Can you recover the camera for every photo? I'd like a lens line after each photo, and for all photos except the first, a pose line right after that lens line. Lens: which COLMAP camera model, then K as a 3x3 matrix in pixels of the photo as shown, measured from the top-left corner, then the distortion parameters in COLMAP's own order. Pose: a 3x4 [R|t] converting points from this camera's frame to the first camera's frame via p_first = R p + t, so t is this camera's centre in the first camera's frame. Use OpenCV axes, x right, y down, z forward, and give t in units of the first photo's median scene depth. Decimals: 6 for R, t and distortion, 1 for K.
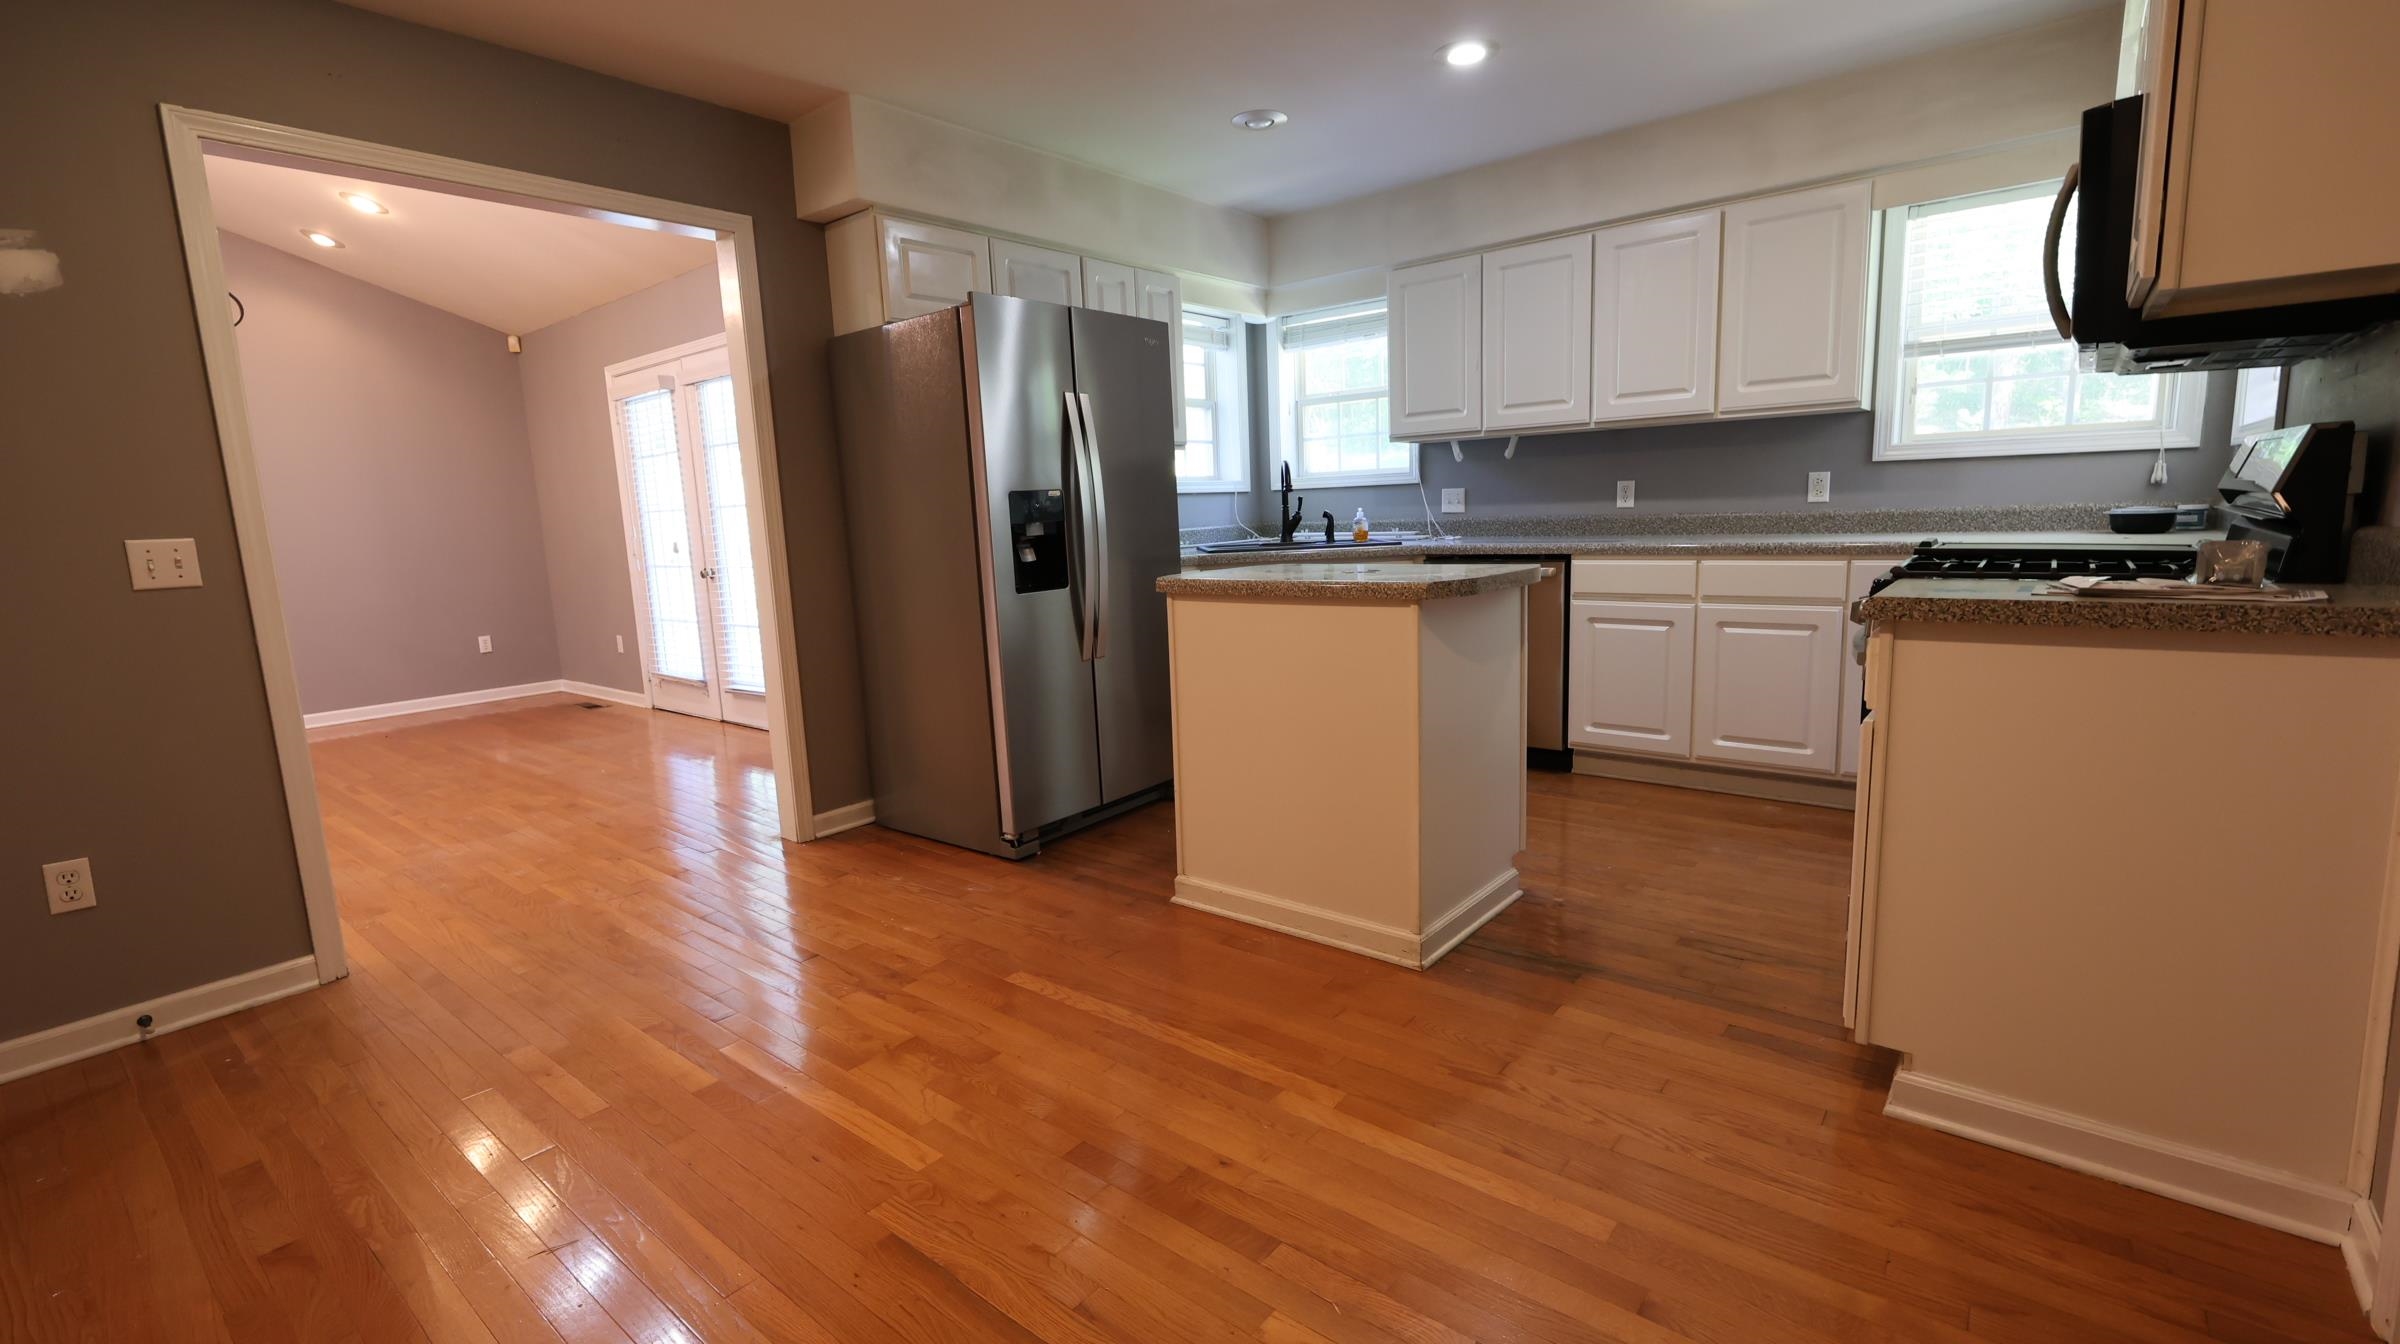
lens RADIAL K [[1042.4, 0, 1190.7], [0, 1042.4, 671.1], [0, 0, 1]] dist [0.001700, -0.000487]
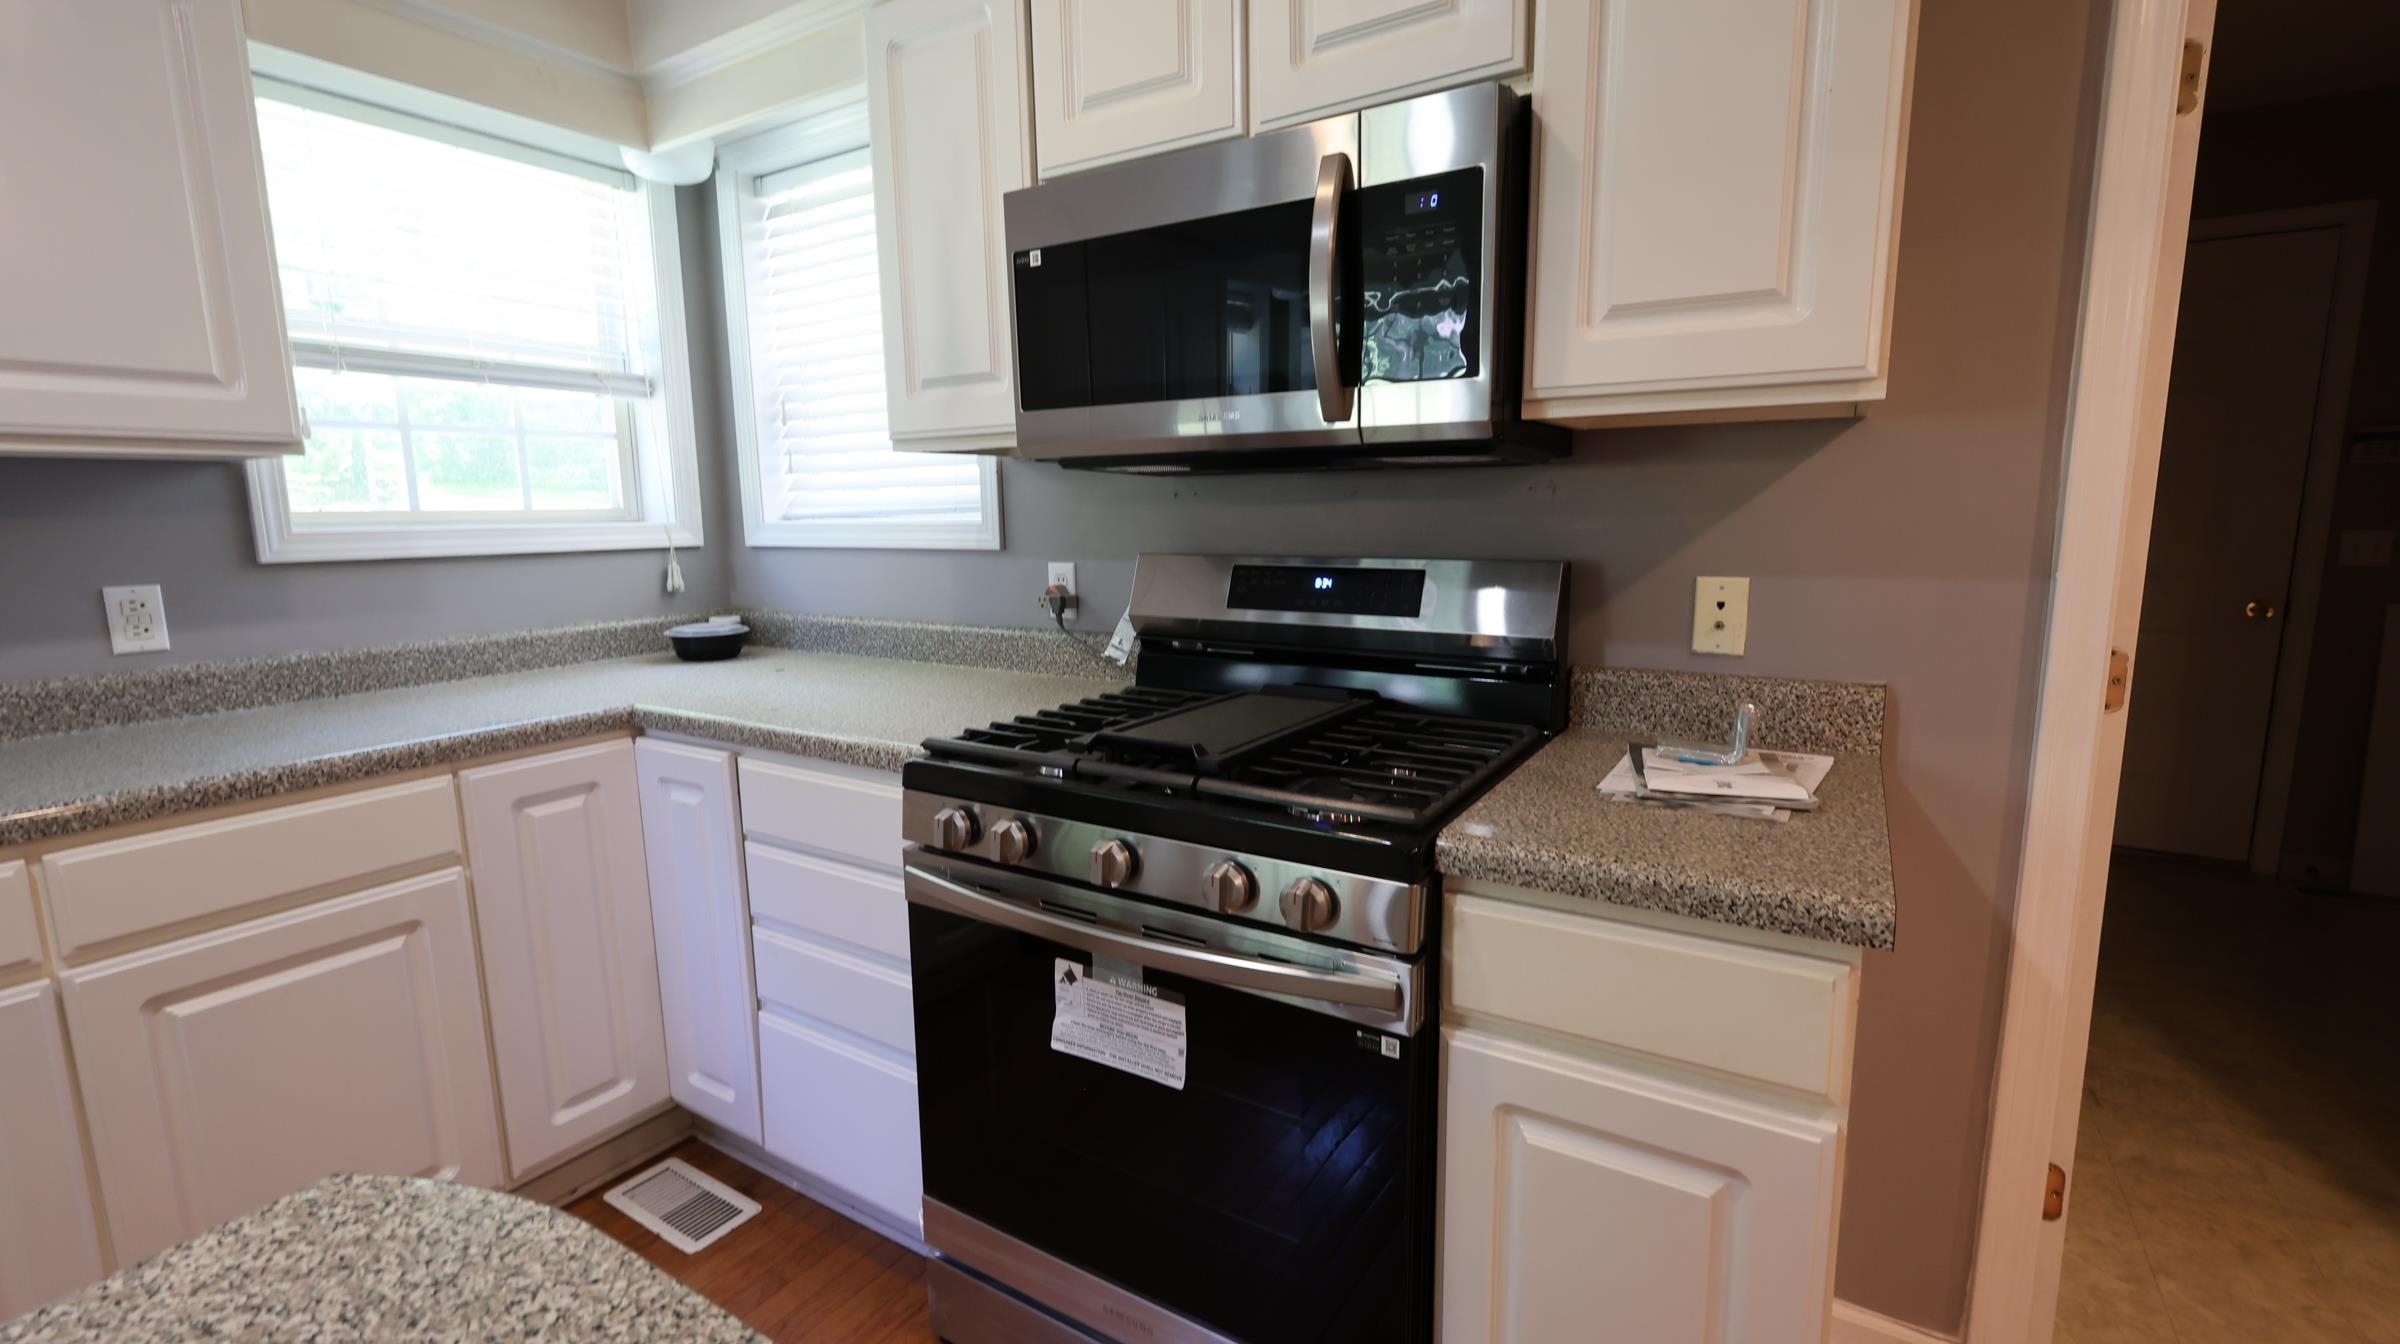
lens RADIAL K [[1042.4, 0, 1193.7], [0, 1042.4, 646.5], [0, 0, 1]] dist [0.001700, -0.000487]
pose [[-0.135464, -0.093911, 0.986322, 0.095989], [0.175718, 0.977439, 0.117199, -0.138635], [-0.975076, 0.189191, -0.115906, 0.616078]]
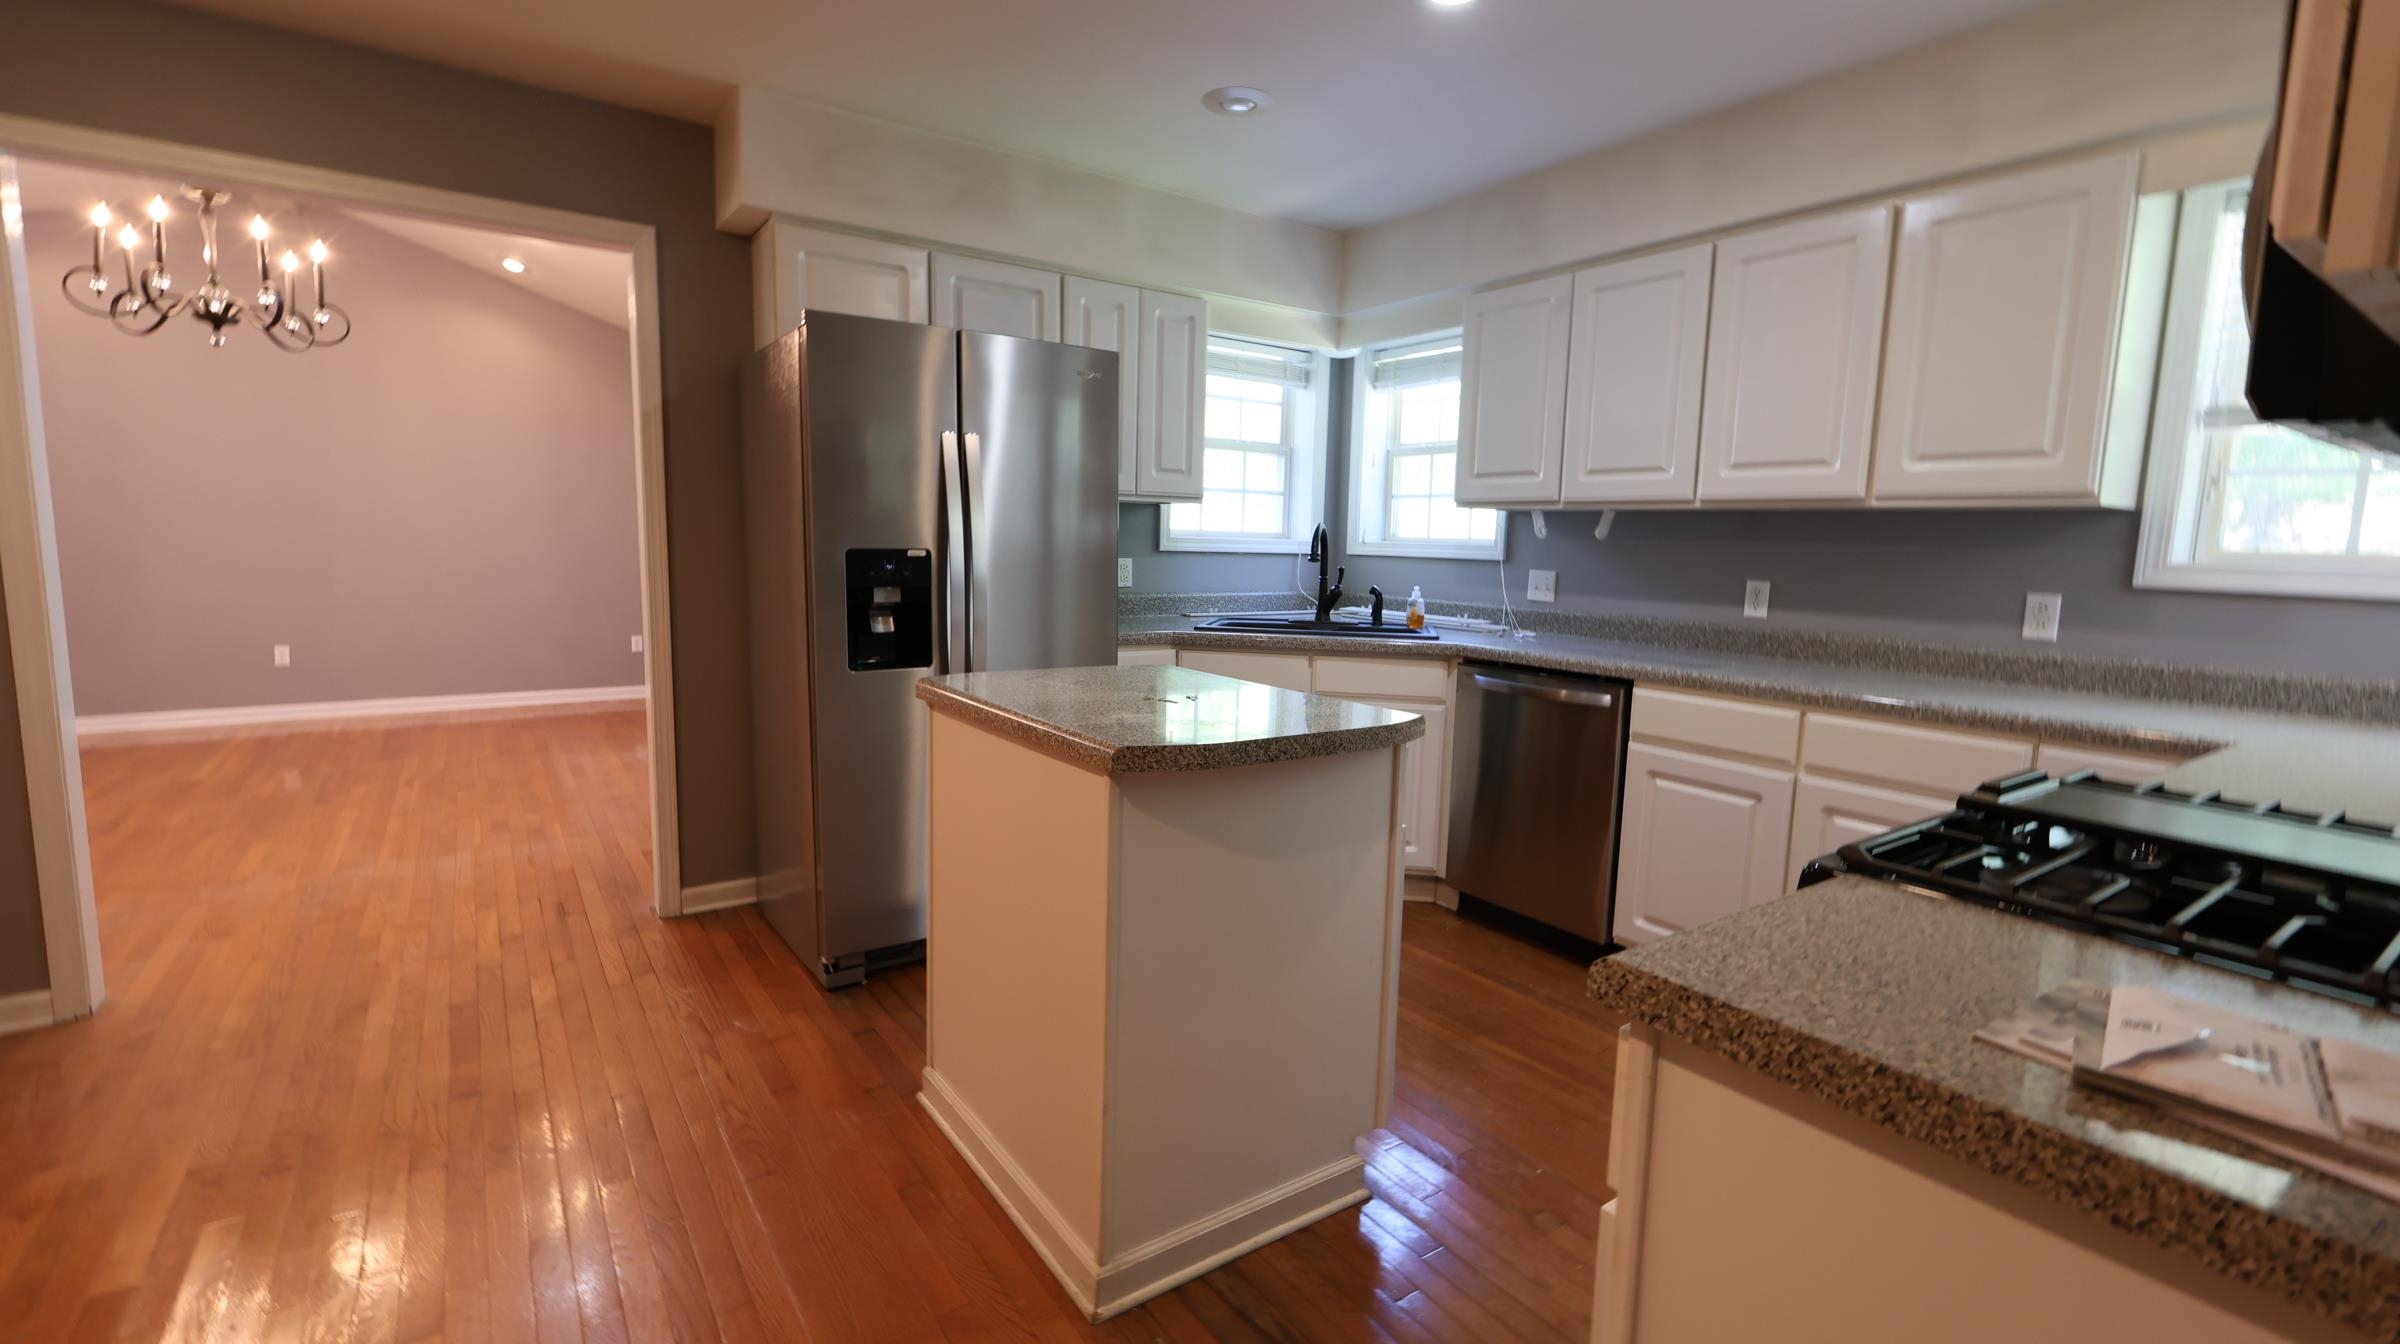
lens RADIAL K [[1042.4, 0, 1196.3], [0, 1042.4, 668.0], [0, 0, 1]] dist [0.001700, -0.000487]
pose [[0.961702, 0.096542, -0.256532, 0.261562], [-0.104762, 0.994325, -0.018538, -0.076050], [0.253287, 0.044703, 0.966358, 0.226754]]
